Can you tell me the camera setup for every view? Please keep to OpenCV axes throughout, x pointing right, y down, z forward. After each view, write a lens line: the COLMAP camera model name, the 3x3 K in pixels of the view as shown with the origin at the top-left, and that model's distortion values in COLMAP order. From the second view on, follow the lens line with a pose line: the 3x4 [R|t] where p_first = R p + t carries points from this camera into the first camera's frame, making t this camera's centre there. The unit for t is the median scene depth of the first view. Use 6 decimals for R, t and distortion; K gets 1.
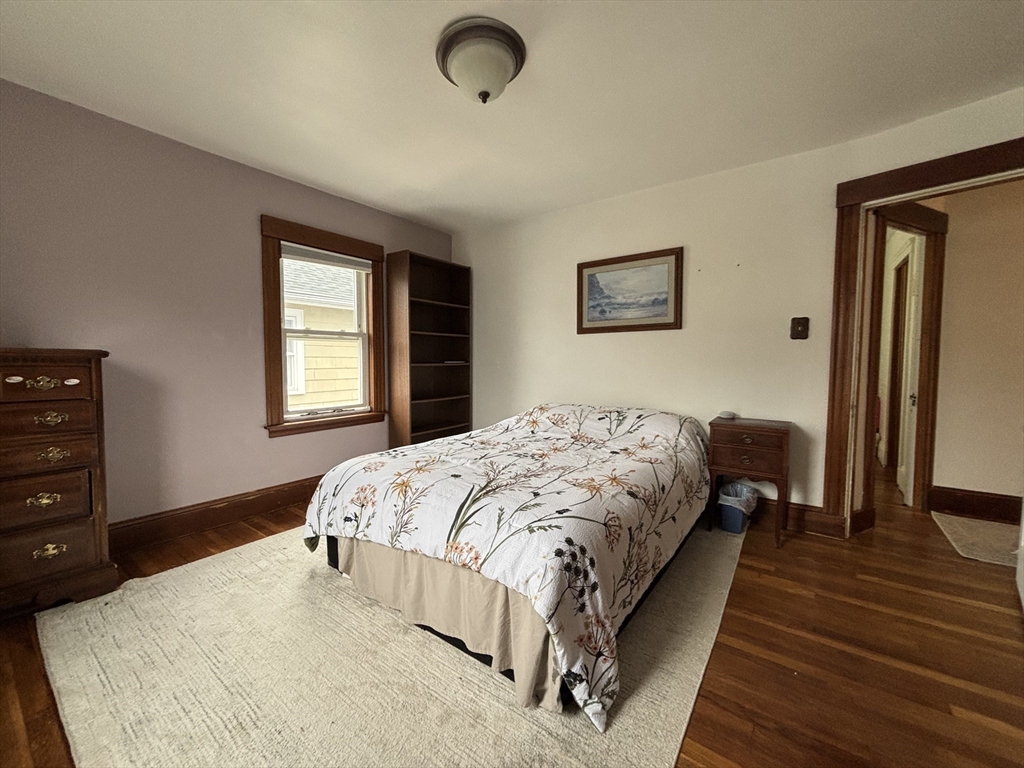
lens RADIAL K [[410.2, 0, 513.5], [0, 410.2, 379.1], [0, 0, 1]] dist [-0.001355, -0.000036]
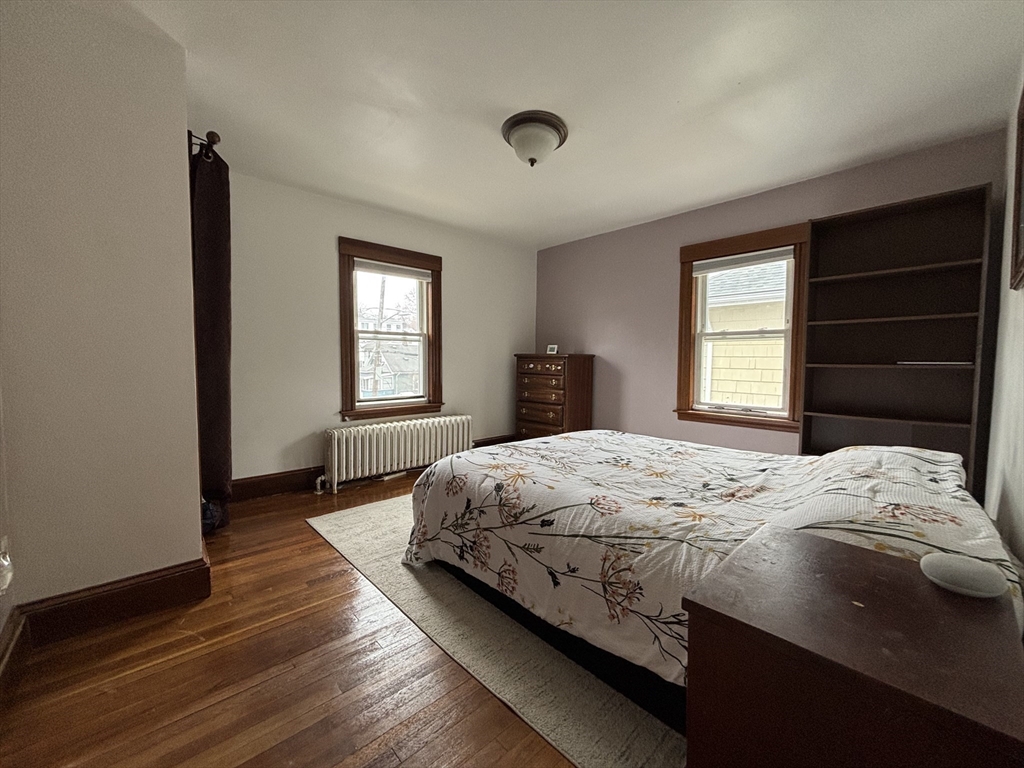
lens RADIAL K [[410.2, 0, 513.3], [0, 410.2, 384.3], [0, 0, 1]] dist [-0.001355, -0.000036]
pose [[-0.207601, 0.054918, -0.976671, 0.723916], [-0.055223, 0.996173, 0.067753, -0.024036], [0.976654, 0.068000, -0.203774, 0.706401]]
